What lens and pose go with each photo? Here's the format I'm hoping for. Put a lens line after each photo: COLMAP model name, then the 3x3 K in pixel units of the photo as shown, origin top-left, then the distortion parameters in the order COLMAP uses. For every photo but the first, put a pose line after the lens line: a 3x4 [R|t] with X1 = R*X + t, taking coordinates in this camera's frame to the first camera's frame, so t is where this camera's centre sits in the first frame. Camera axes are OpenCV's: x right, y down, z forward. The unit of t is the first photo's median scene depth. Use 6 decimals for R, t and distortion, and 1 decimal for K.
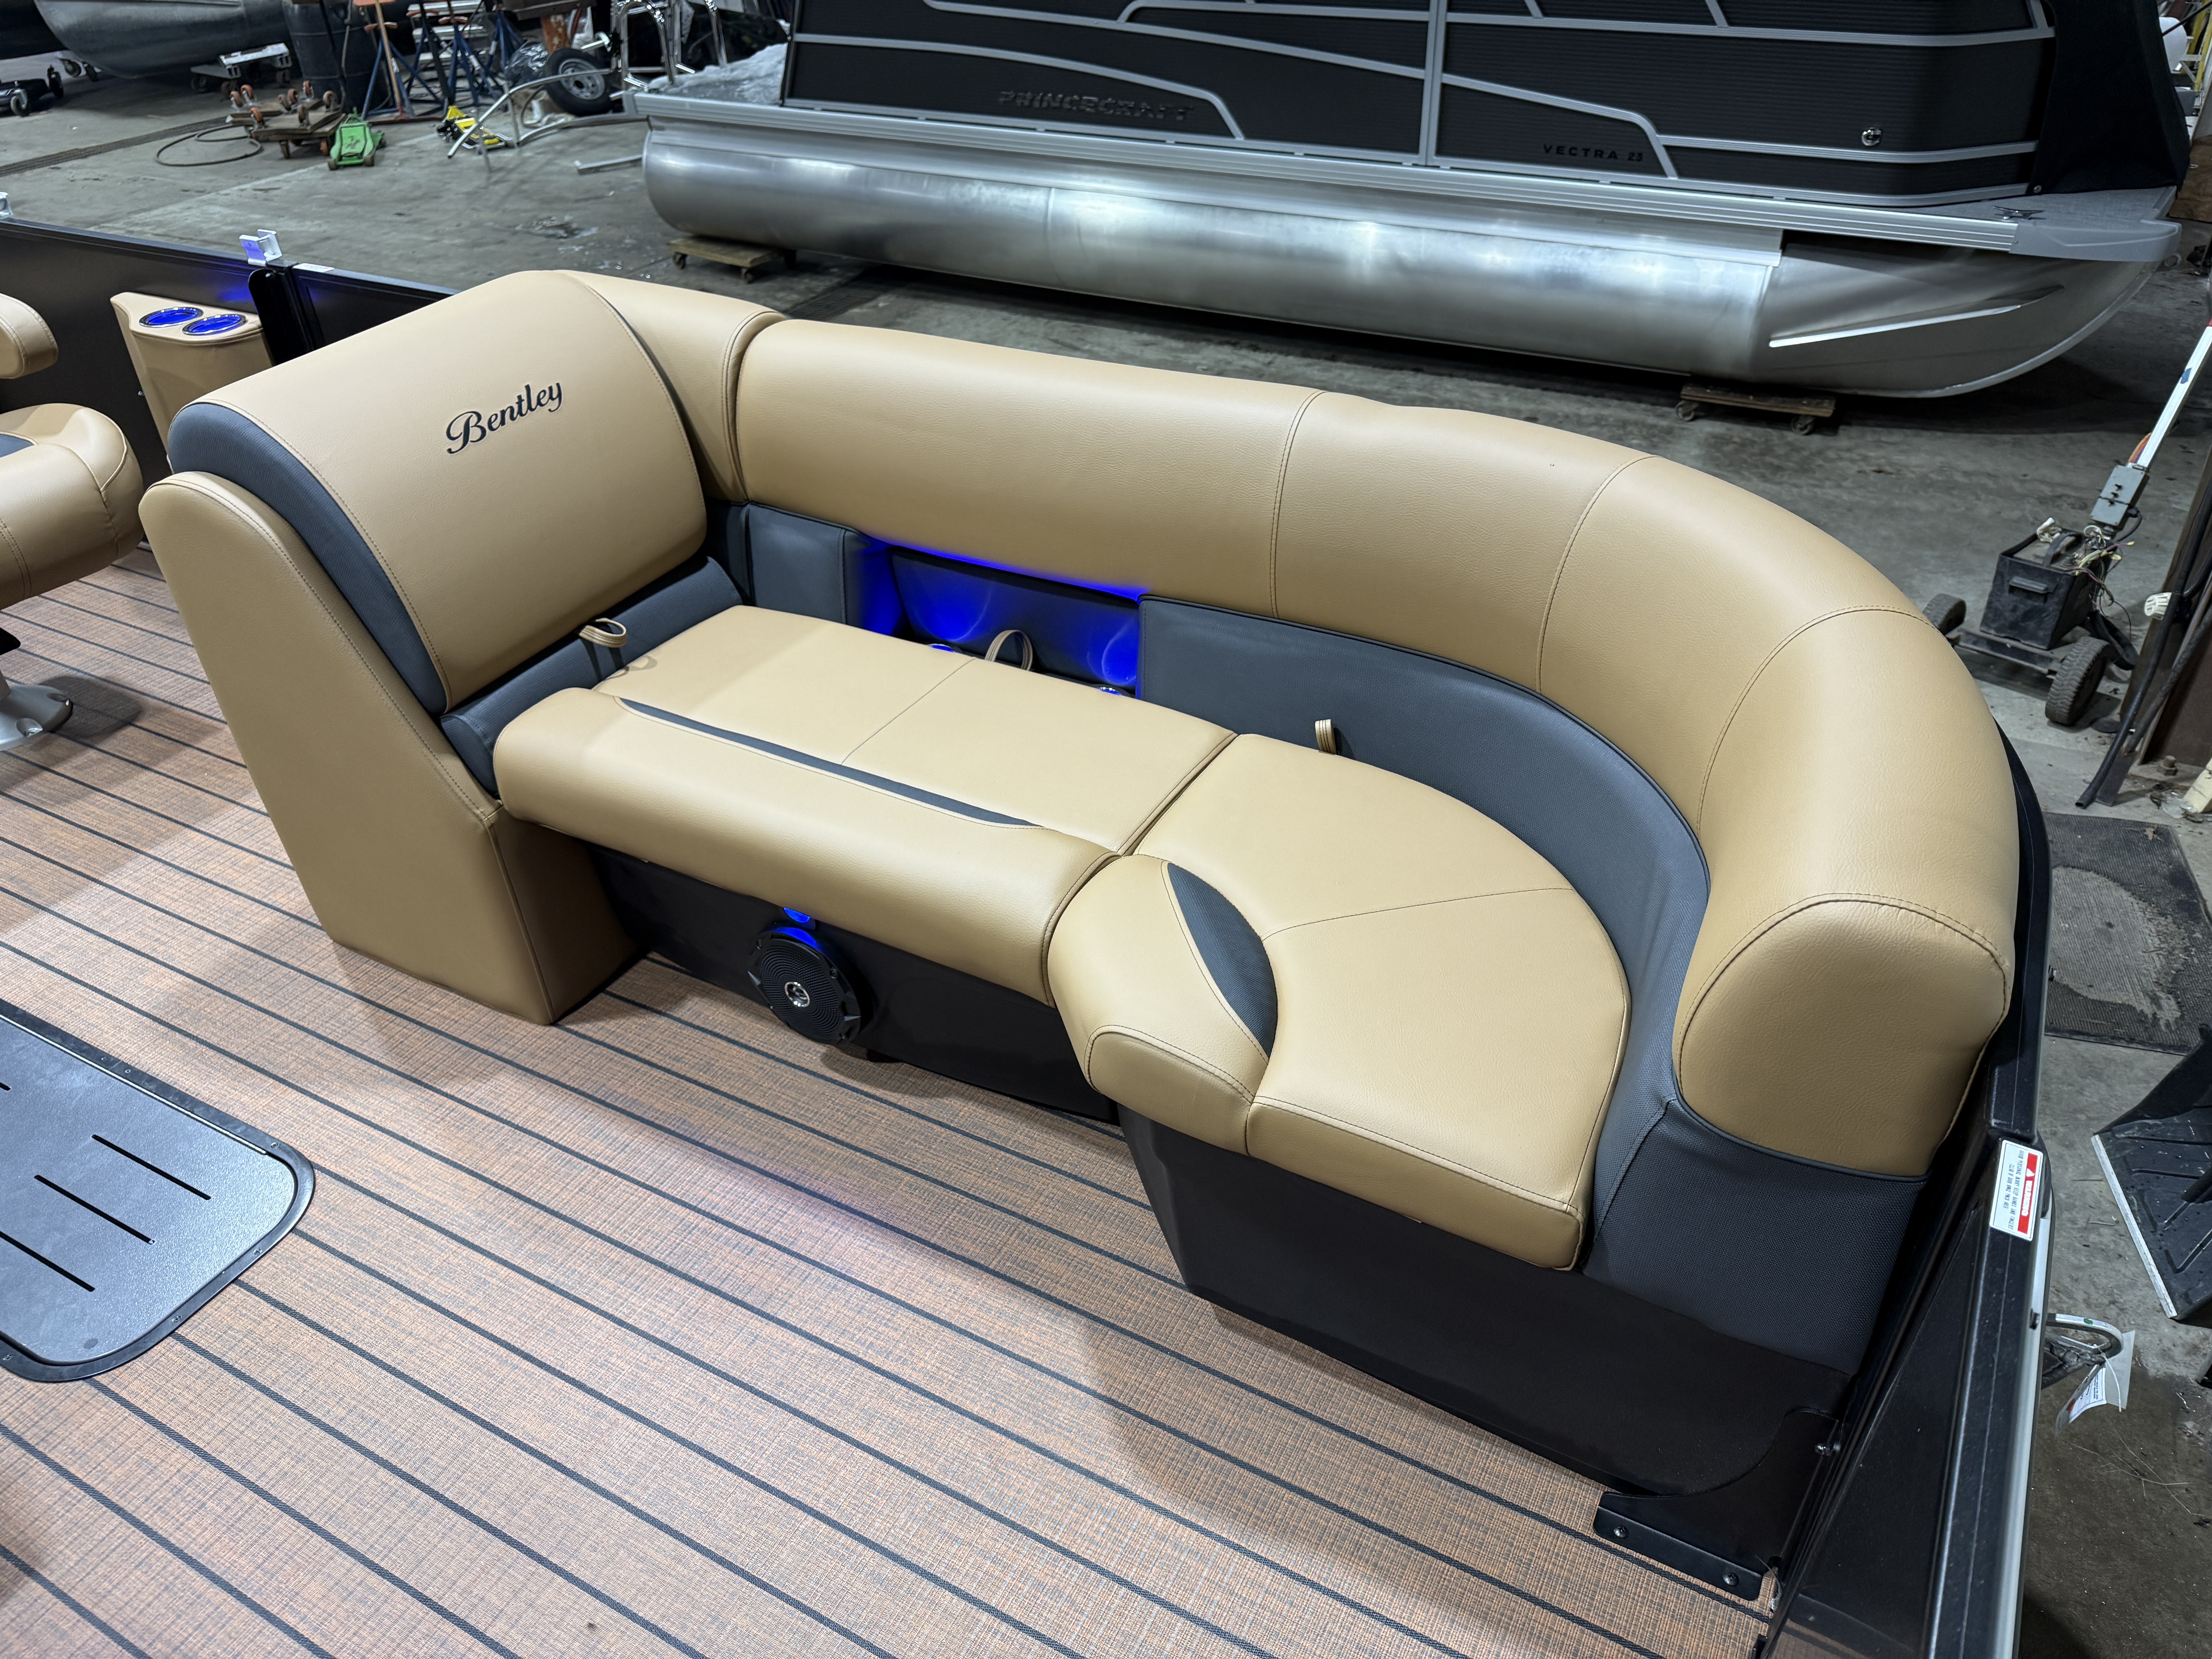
lens RADIAL K [[1562.9, 0, 1108.1], [0, 1562.9, 831.9], [0, 0, 1]] dist [0.014431, -0.018967]
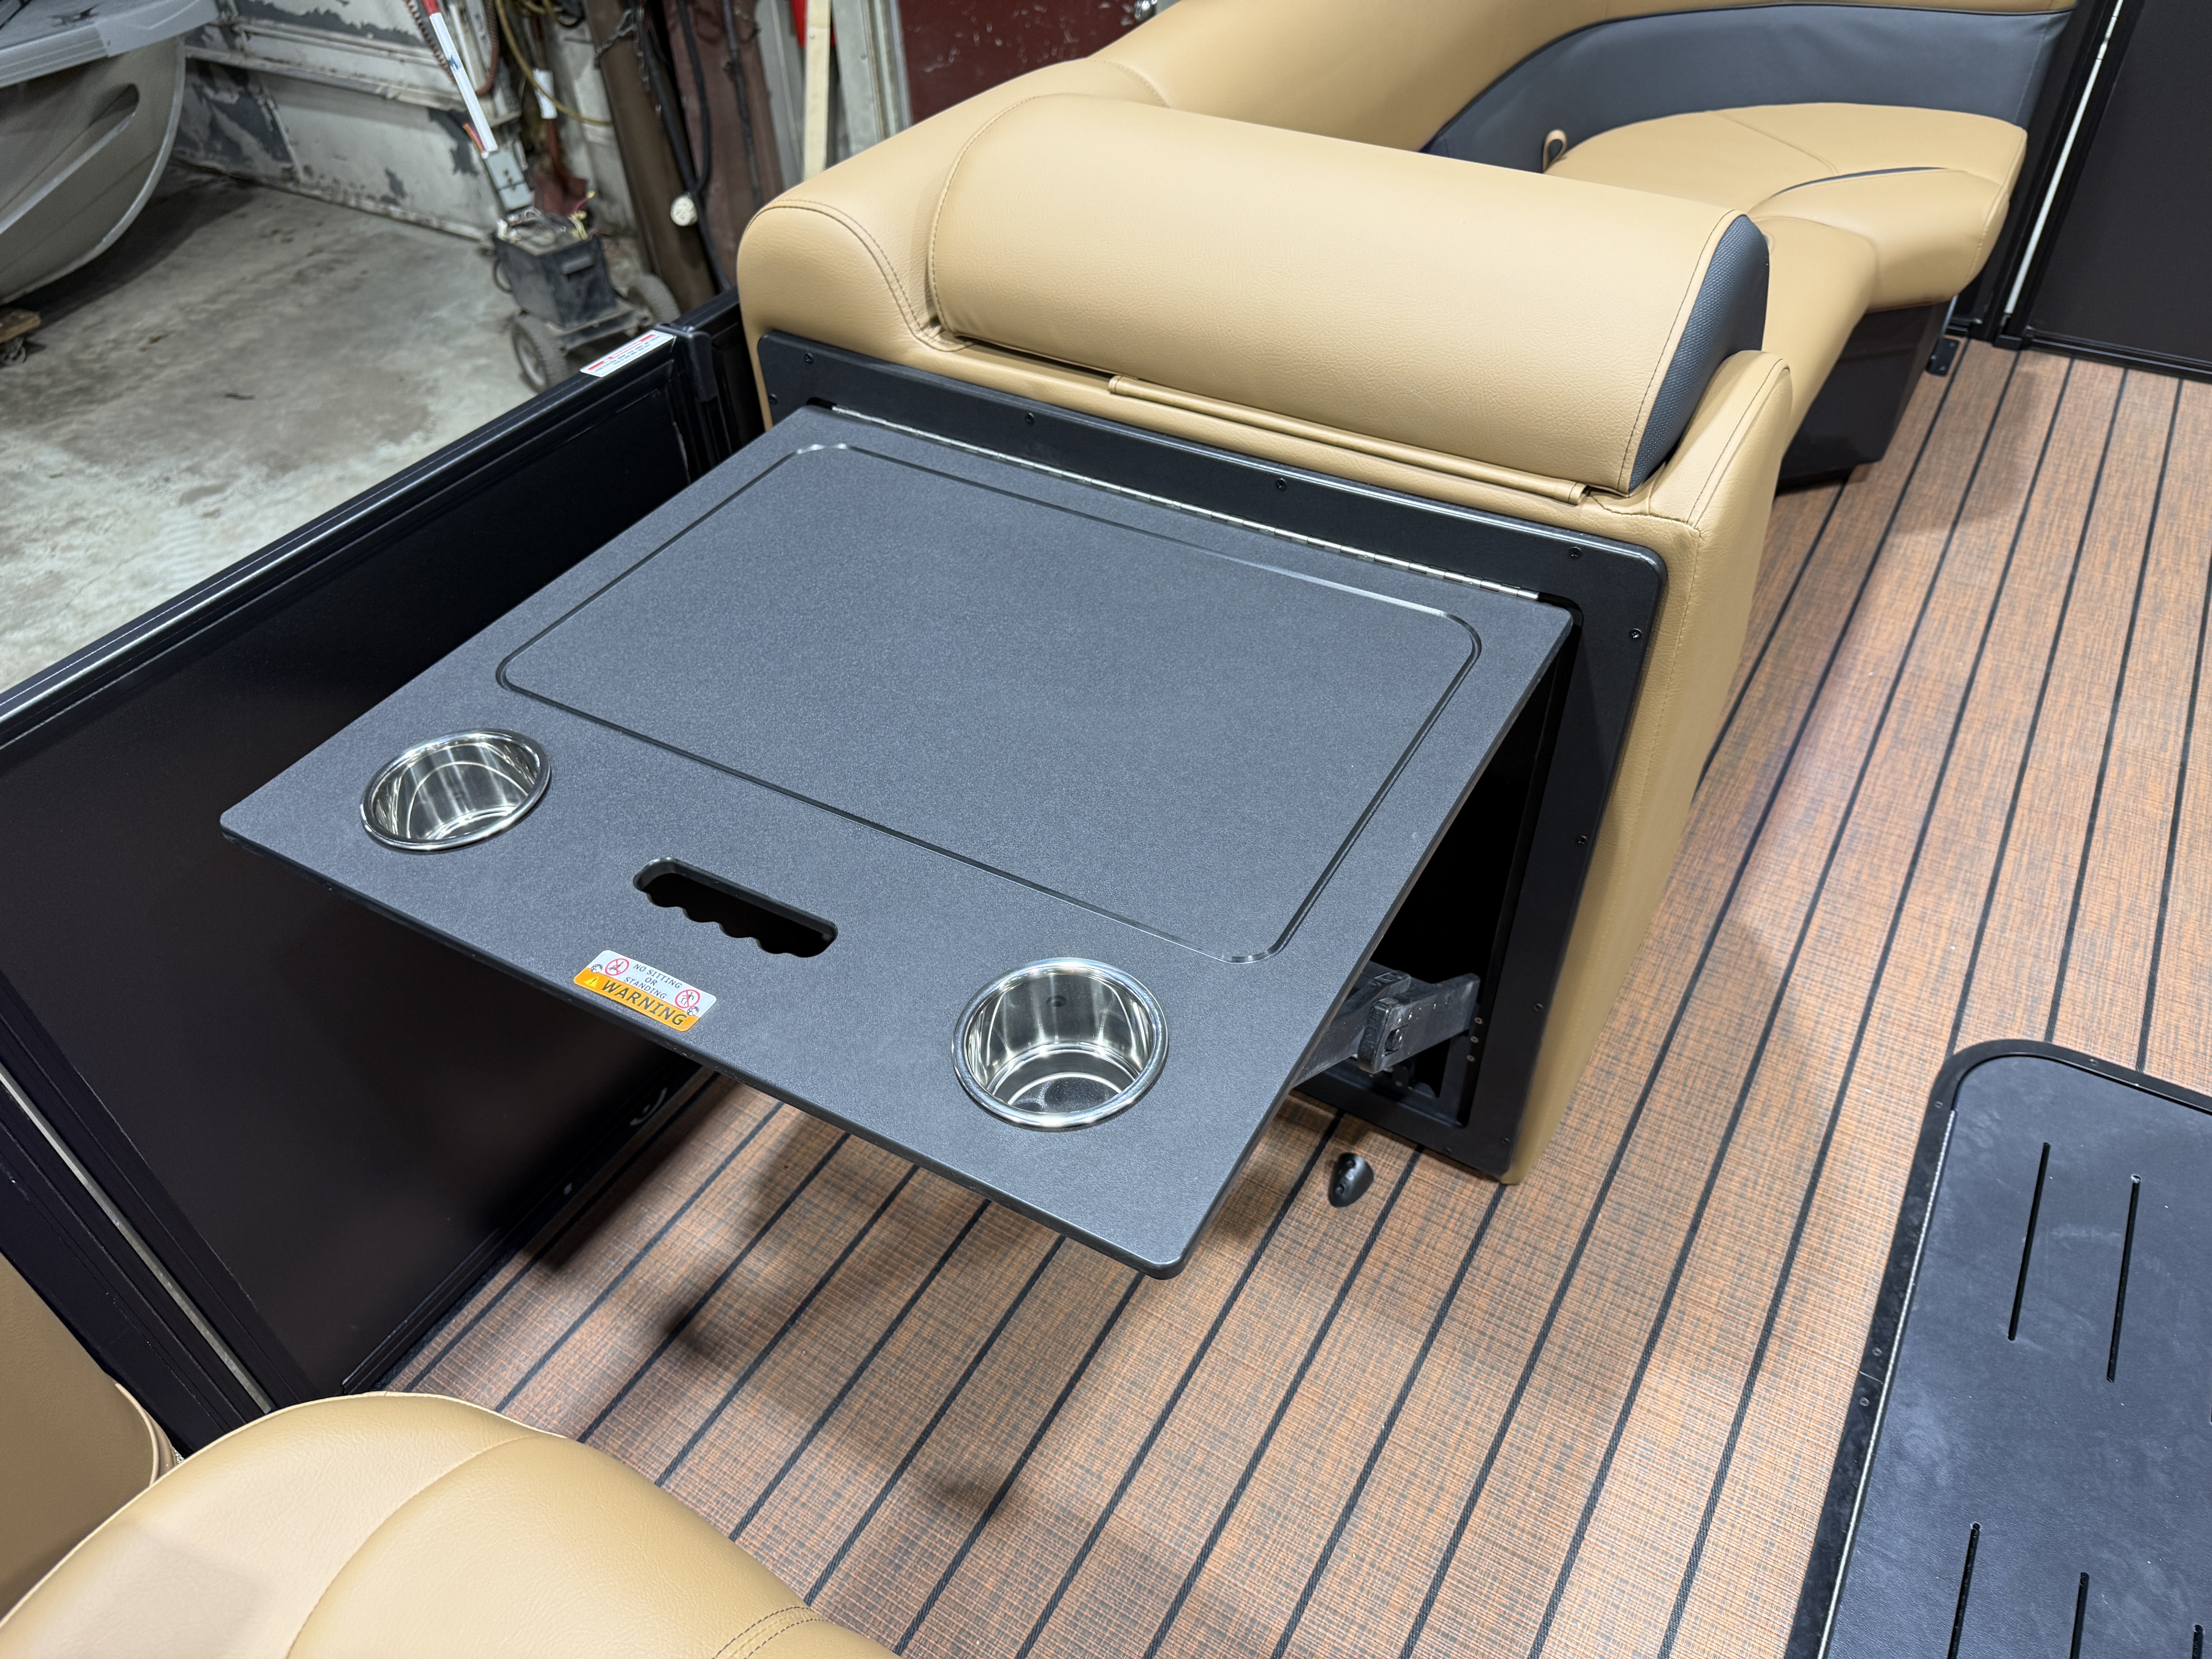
lens RADIAL K [[1562.9, 0, 1115.9], [0, 1562.9, 846.8], [0, 0, 1]] dist [0.014431, -0.018967]
pose [[0.030020, -0.650691, 0.758749, -0.474809], [0.604760, 0.616212, 0.504527, -0.228761], [-0.795842, 0.443715, 0.412011, 0.434074]]
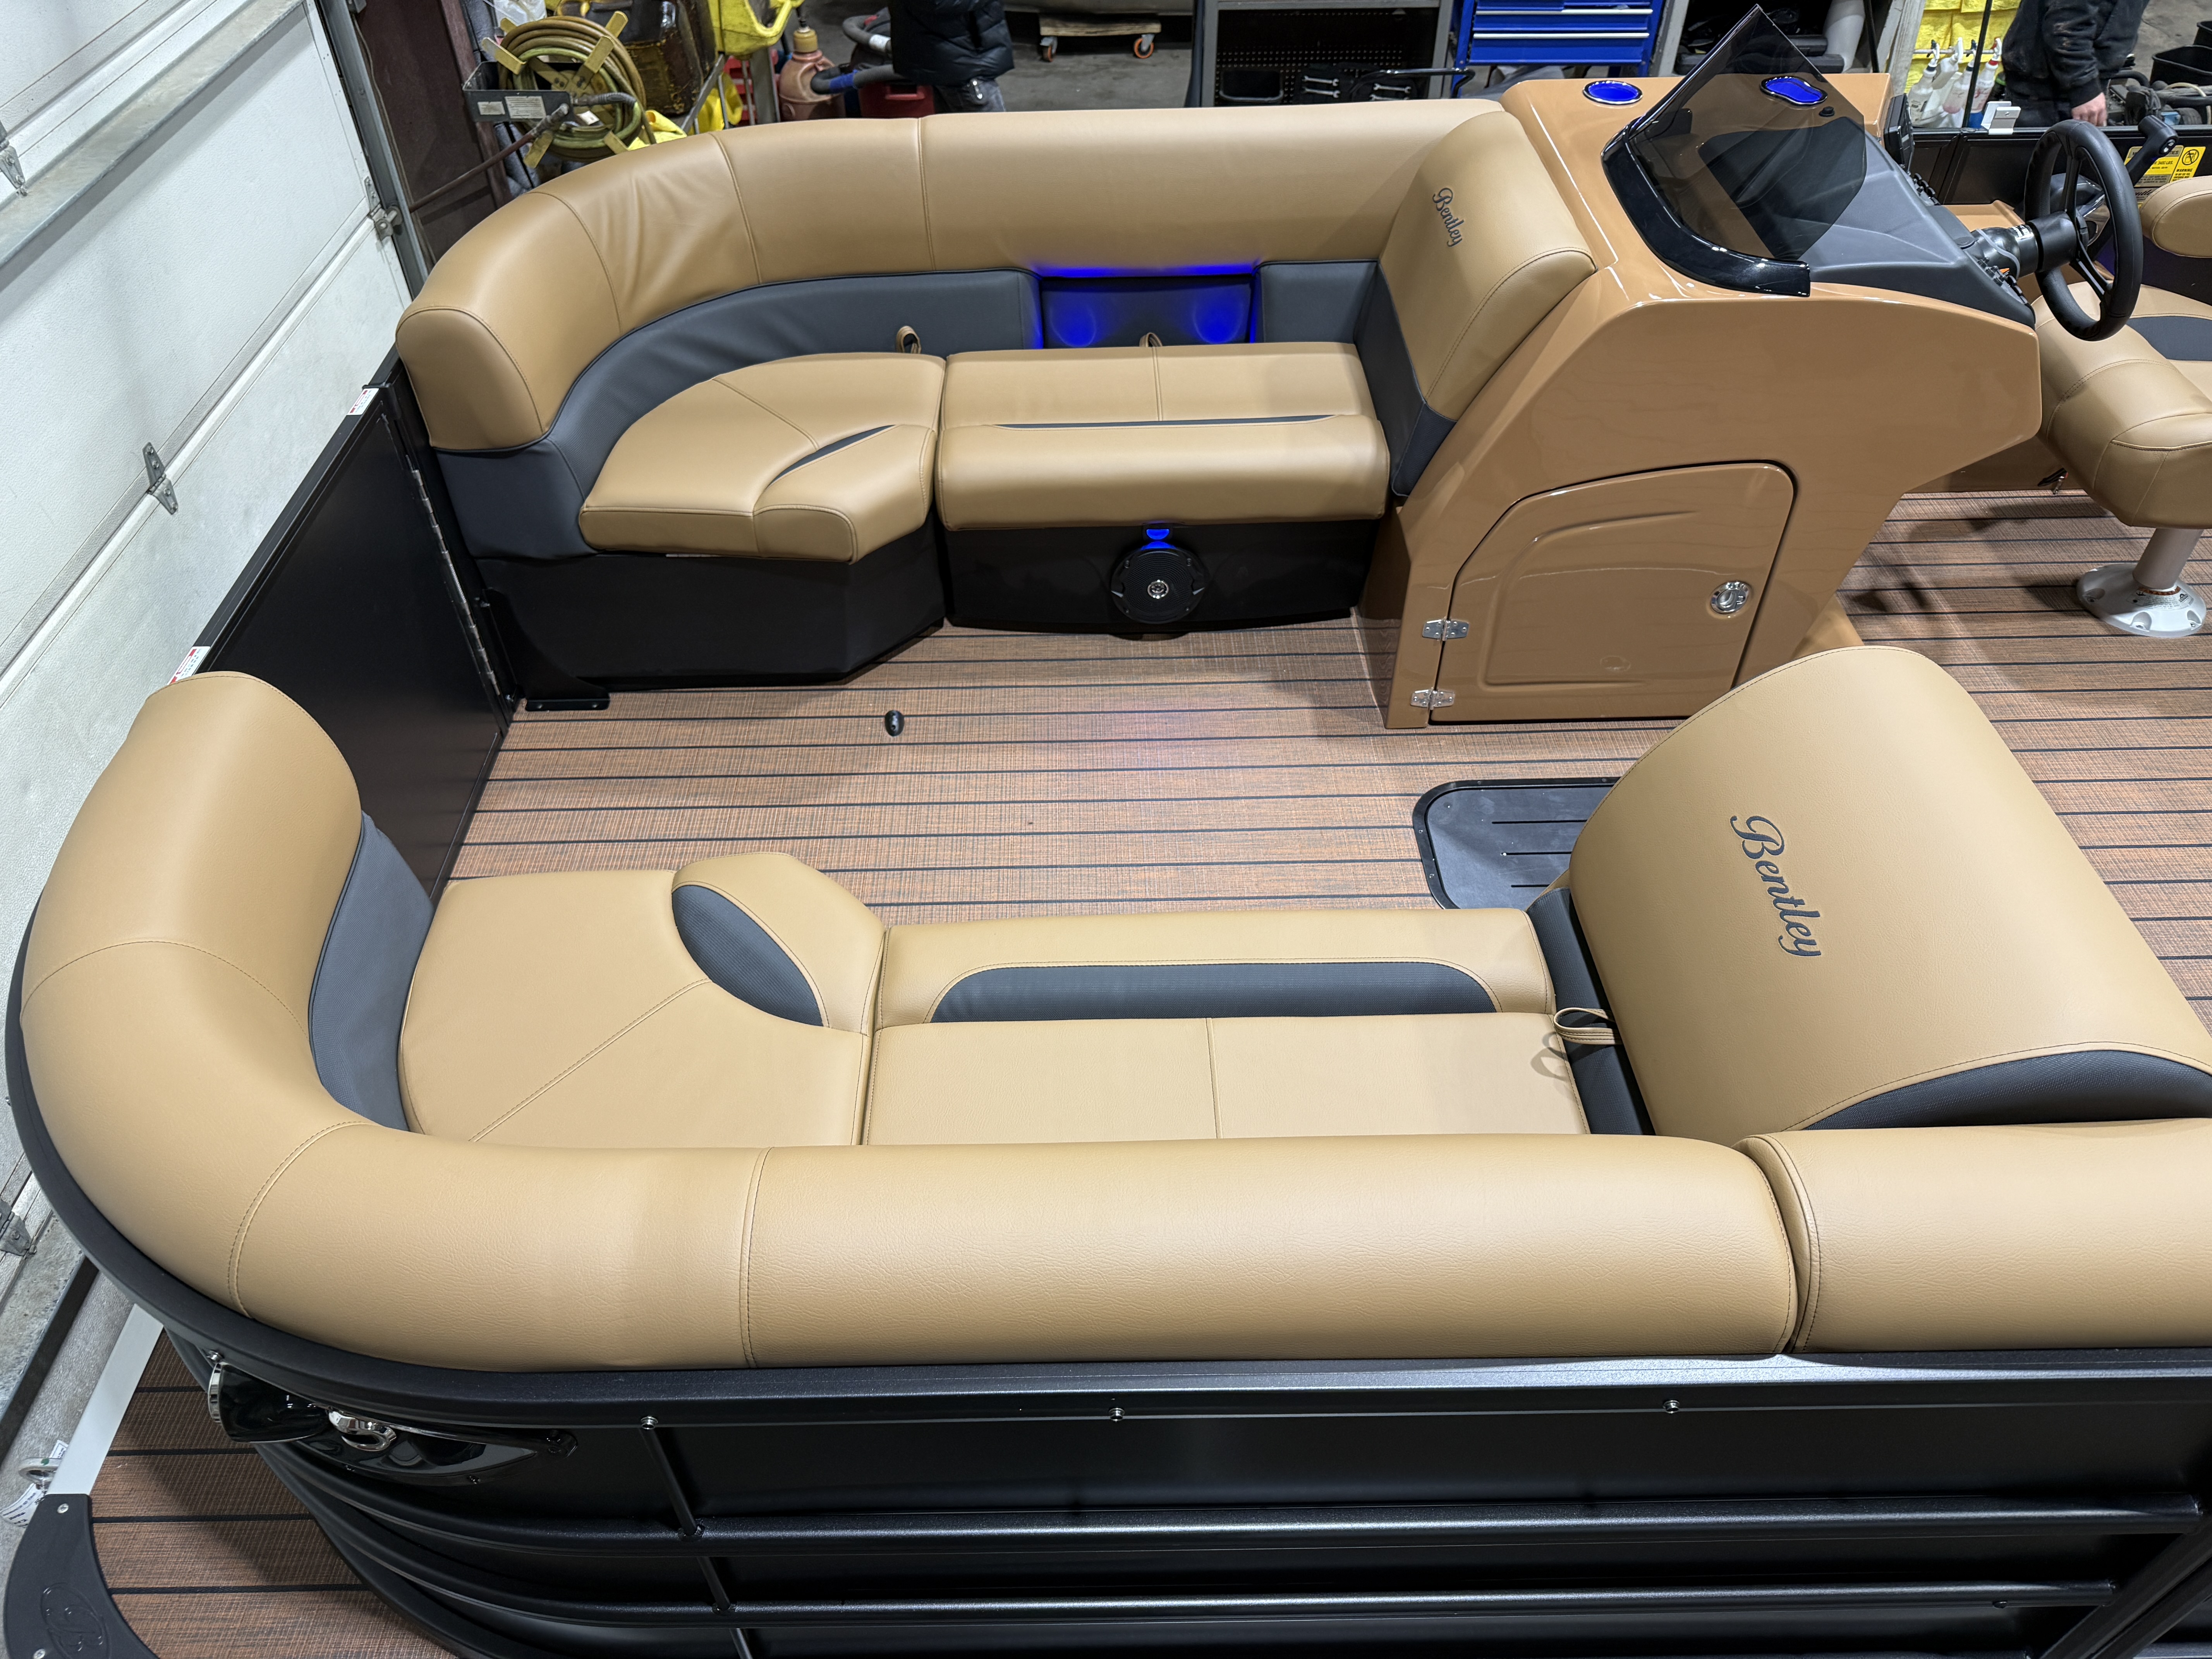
lens RADIAL K [[1562.9, 0, 1084.2], [0, 1562.9, 851.8], [0, 0, 1]] dist [0.014431, -0.018967]
pose [[-0.869983, 0.376570, -0.318315, 0.071775], [-0.252245, 0.214802, 0.943521, -0.418526], [0.423677, 0.901141, -0.091887, 0.415613]]
